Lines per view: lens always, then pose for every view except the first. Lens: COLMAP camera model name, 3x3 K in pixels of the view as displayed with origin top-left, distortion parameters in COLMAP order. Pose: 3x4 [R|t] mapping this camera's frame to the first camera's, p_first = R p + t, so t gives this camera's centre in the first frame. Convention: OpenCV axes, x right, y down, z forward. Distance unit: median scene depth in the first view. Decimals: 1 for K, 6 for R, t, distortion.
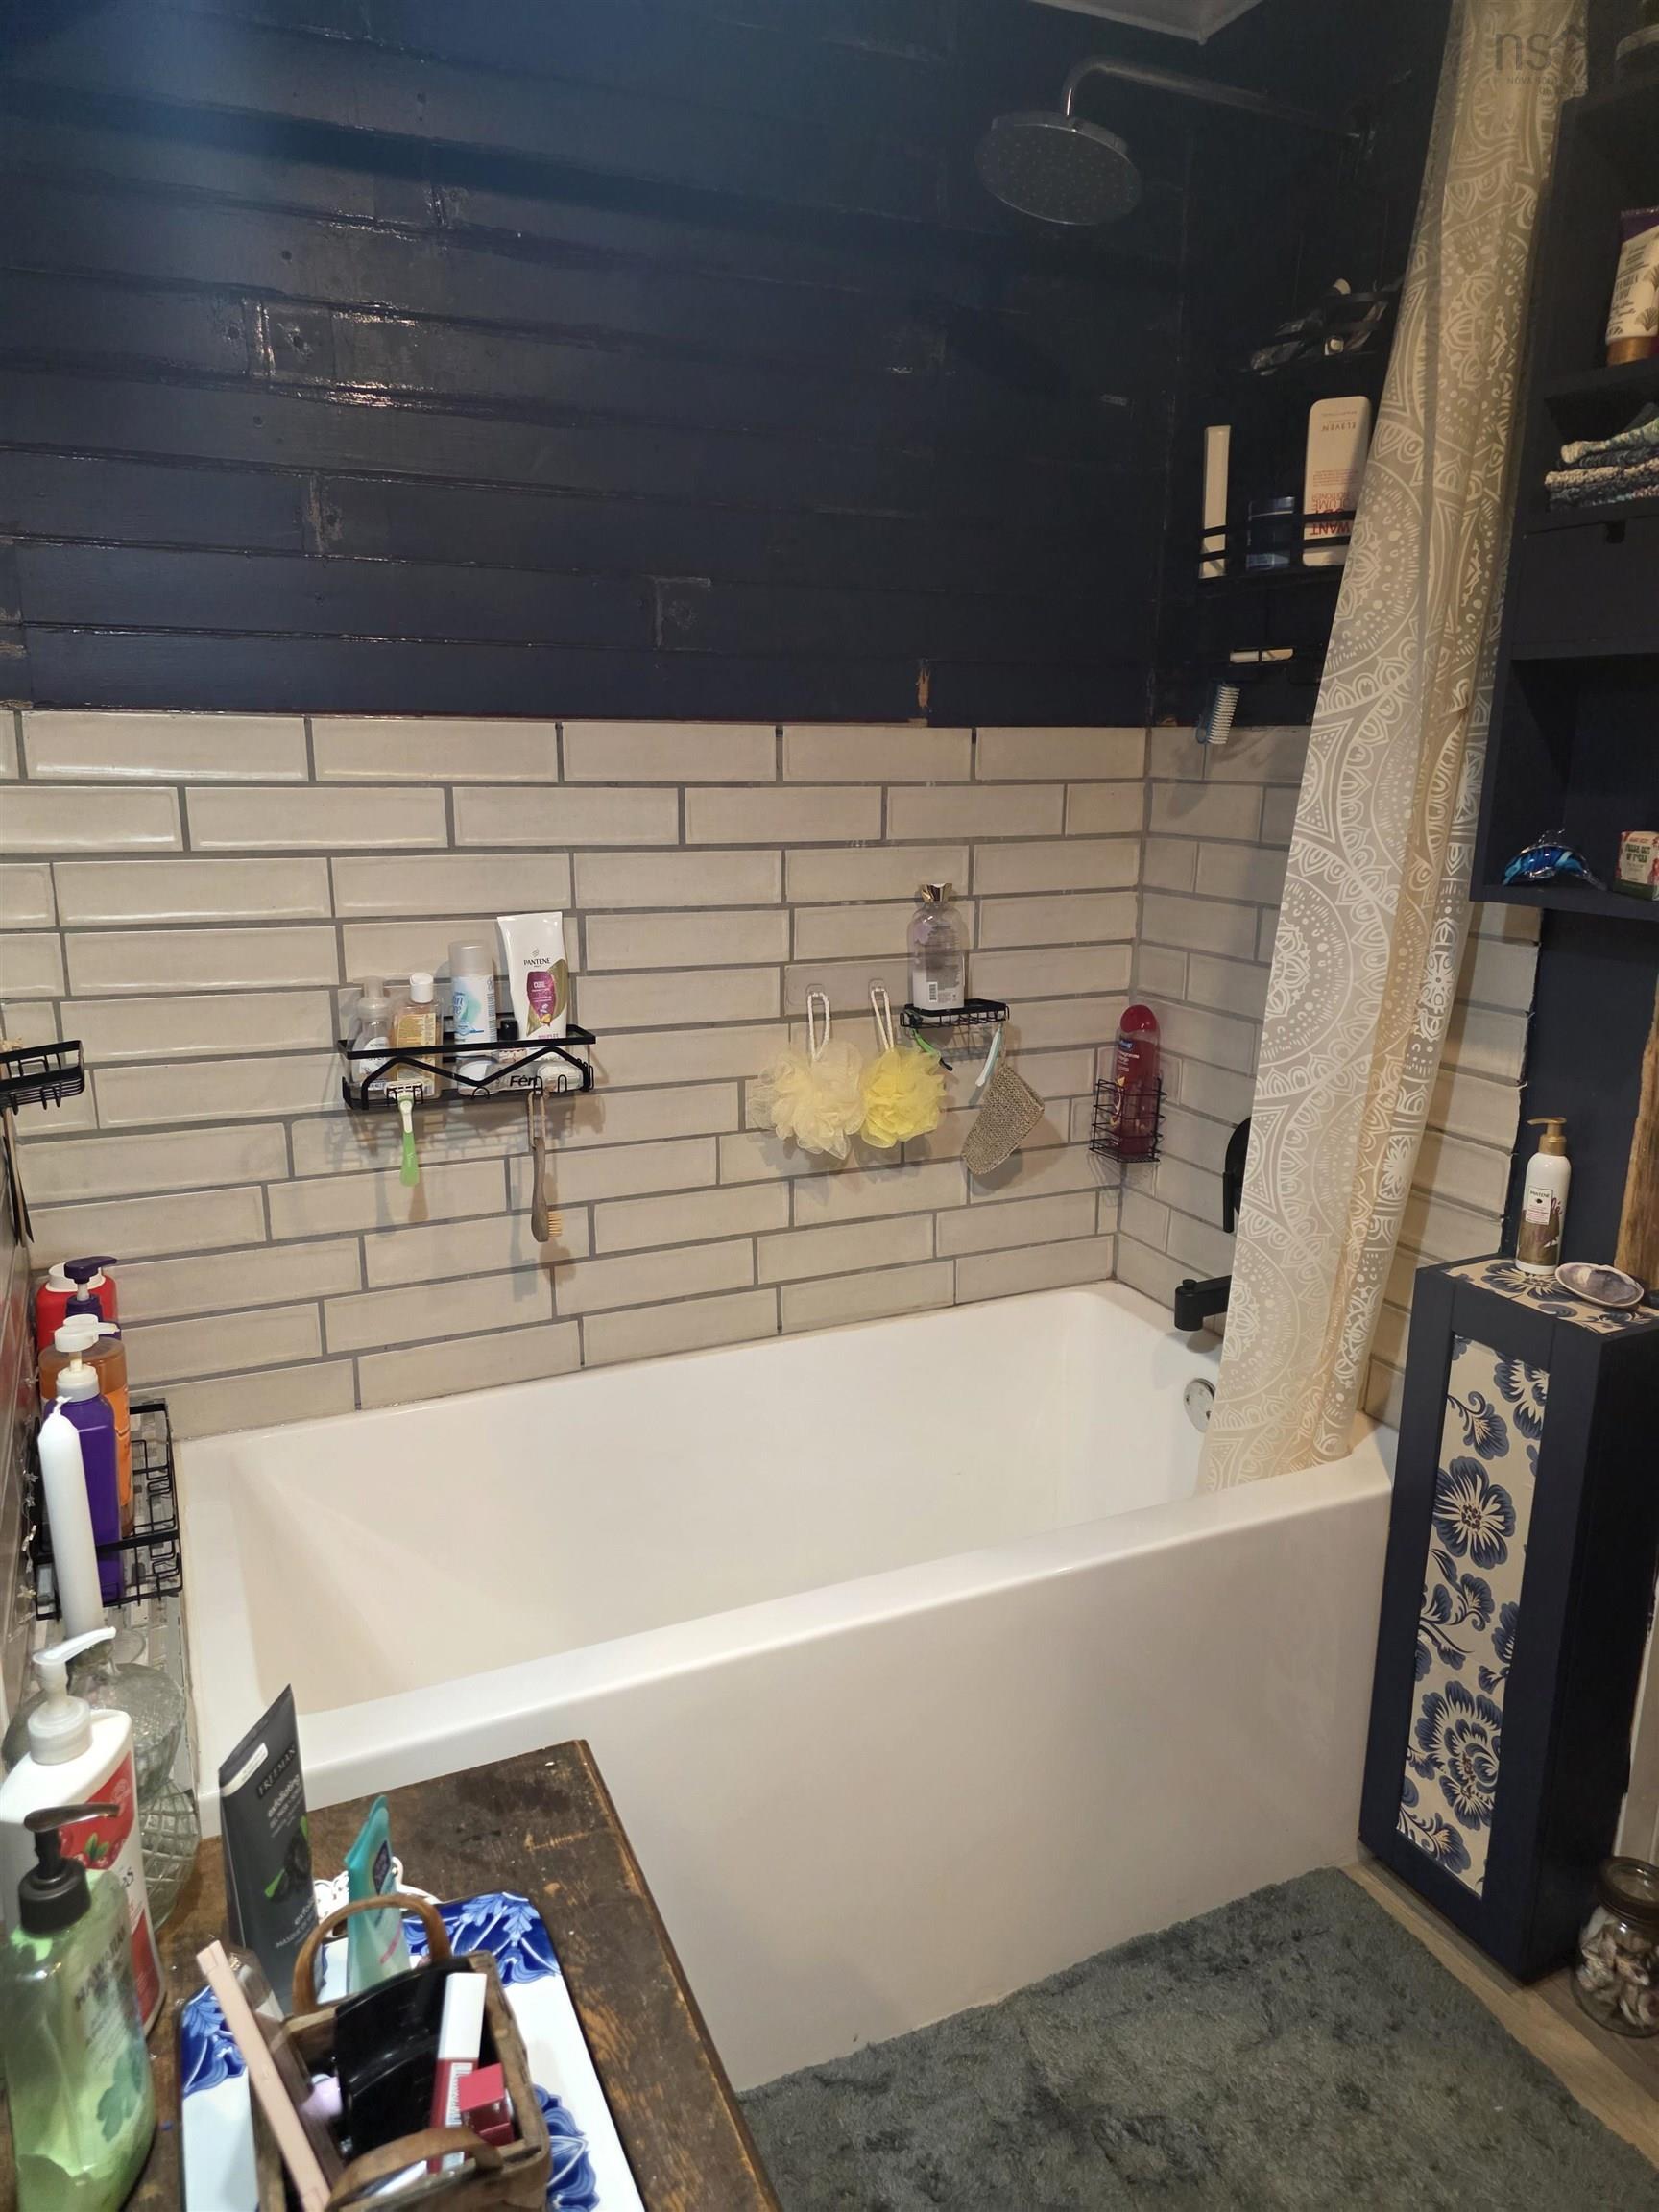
lens RADIAL K [[1500.0, 0, 819.7], [0, 1500.0, 1127.2], [0, 0, 1]] dist [0.072856, -0.071122]
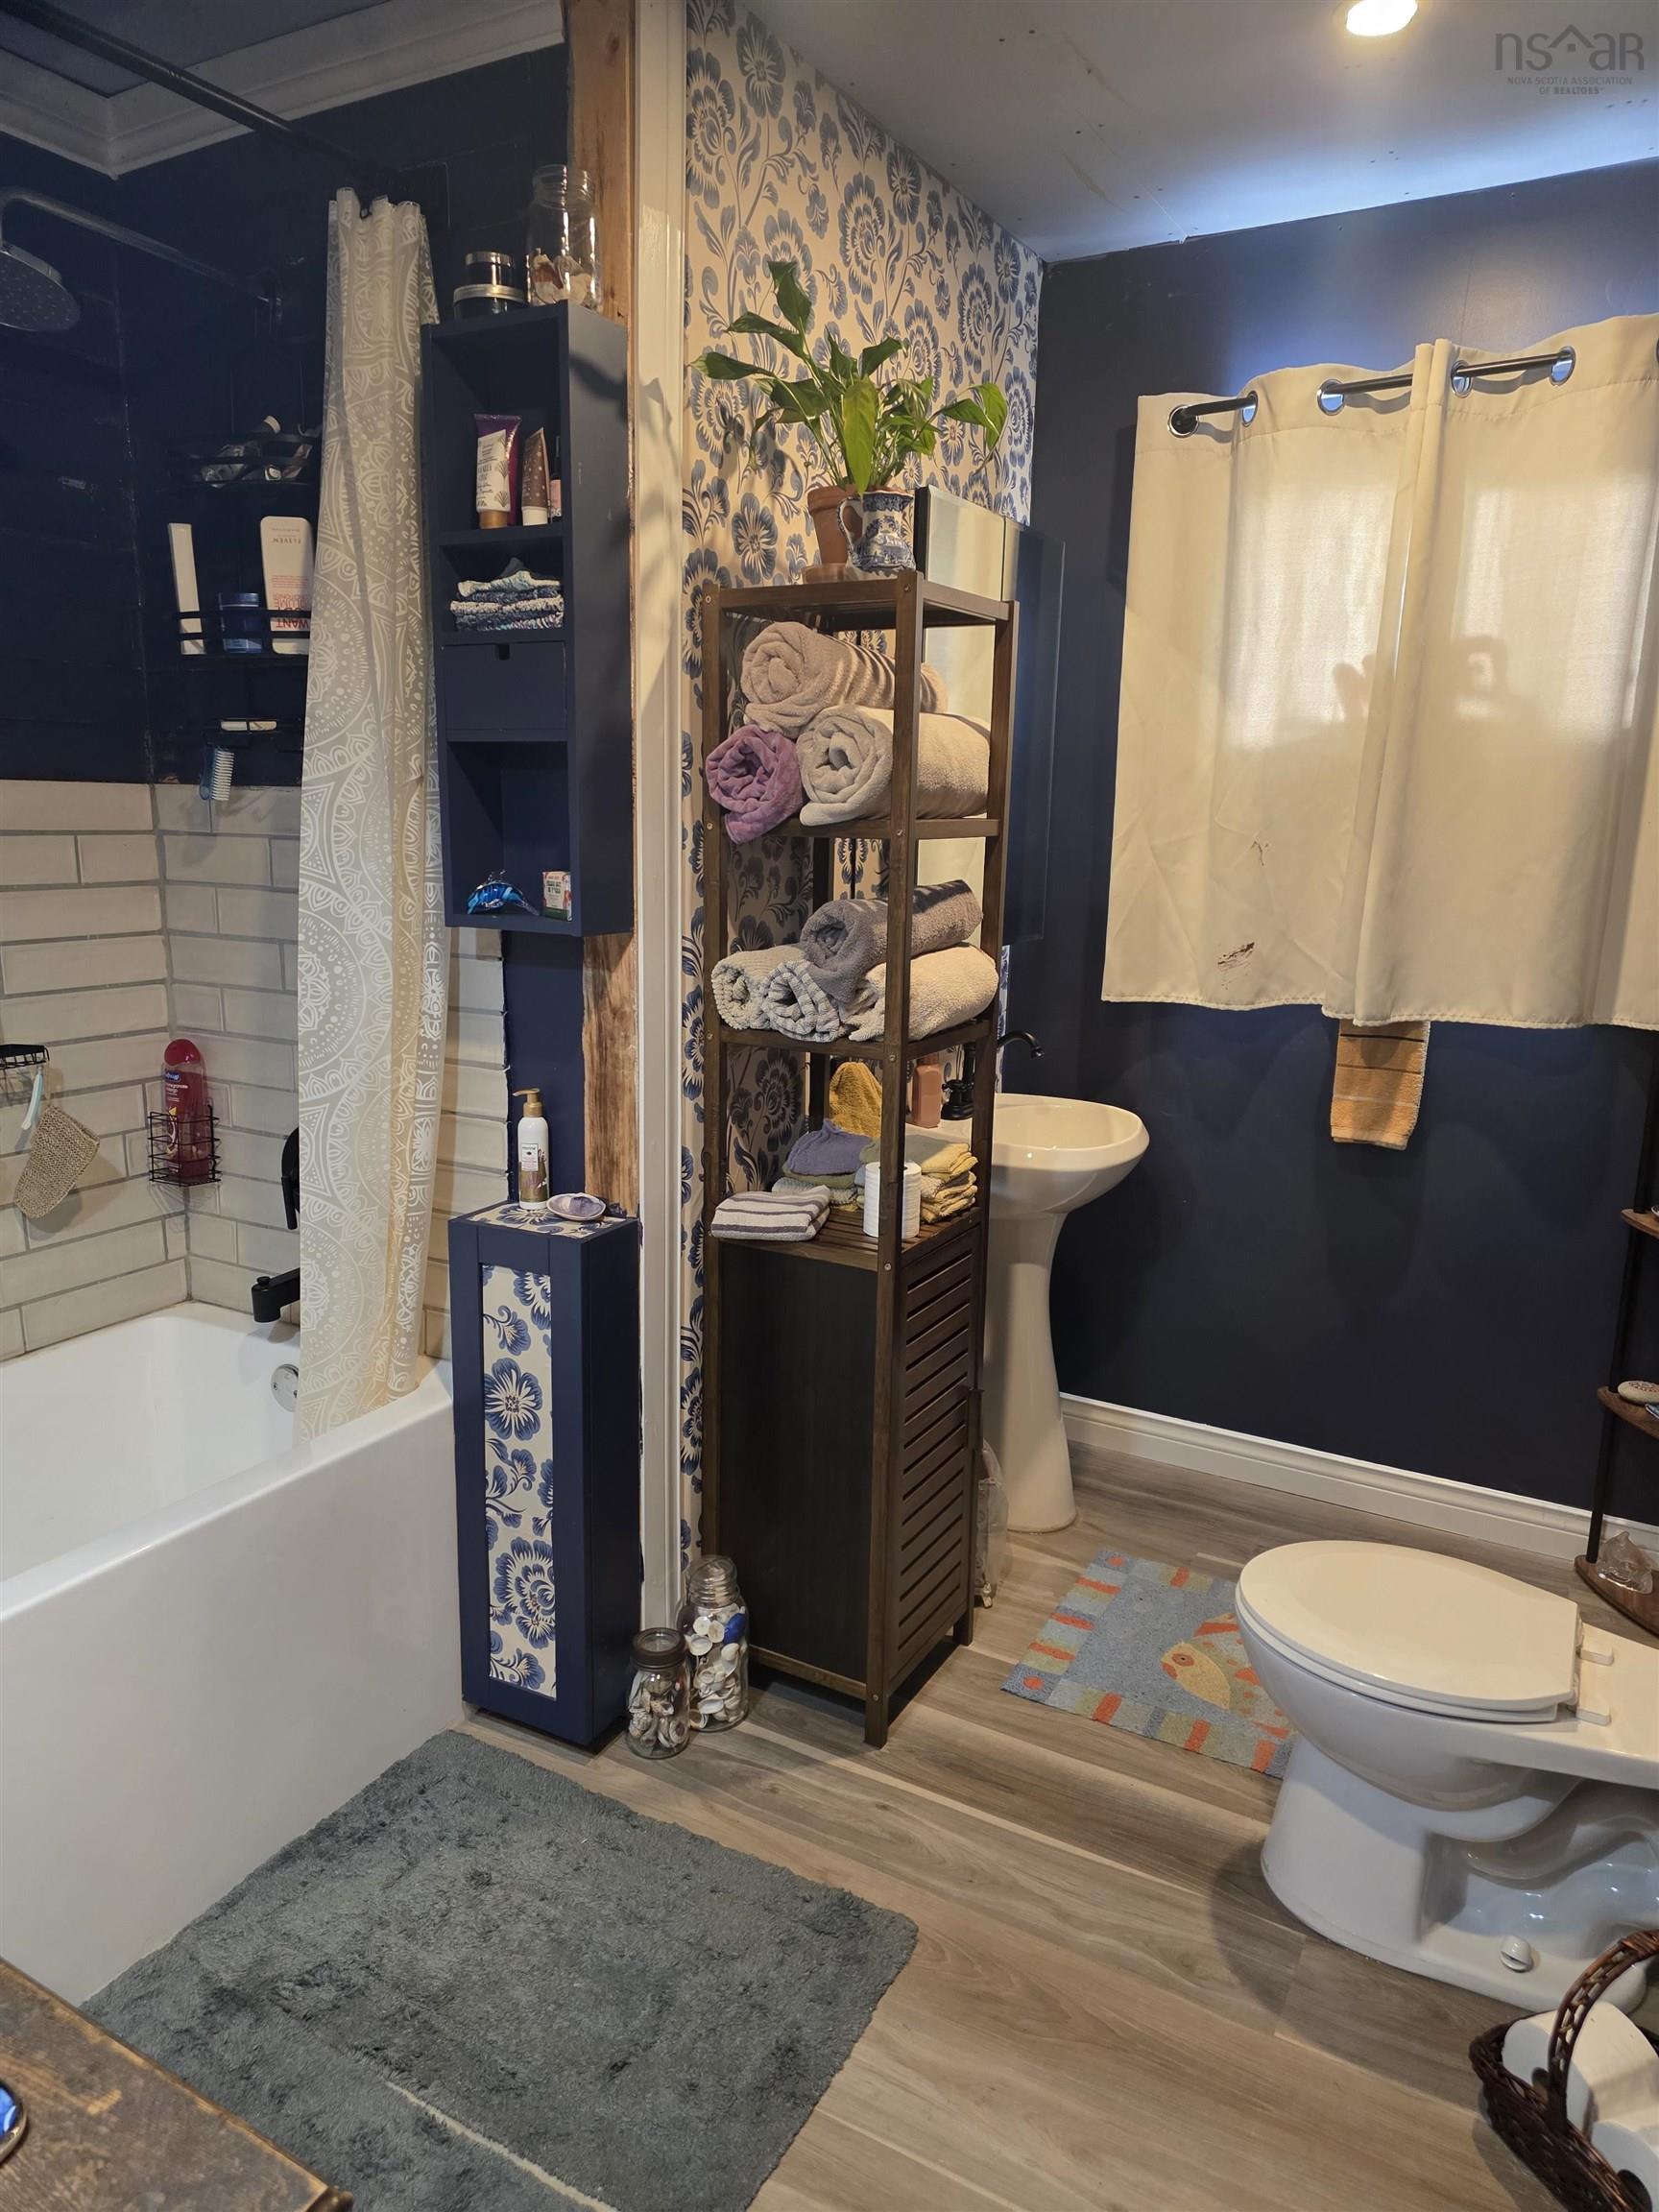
lens RADIAL K [[1500.0, 0, 799.3], [0, 1500.0, 1127.9], [0, 0, 1]] dist [0.072856, -0.071122]
pose [[0.819740, -0.114008, 0.561274, -0.057715], [0.134264, 0.990932, 0.005190, 0.050127], [-0.556776, 0.071104, 0.827614, -0.196809]]
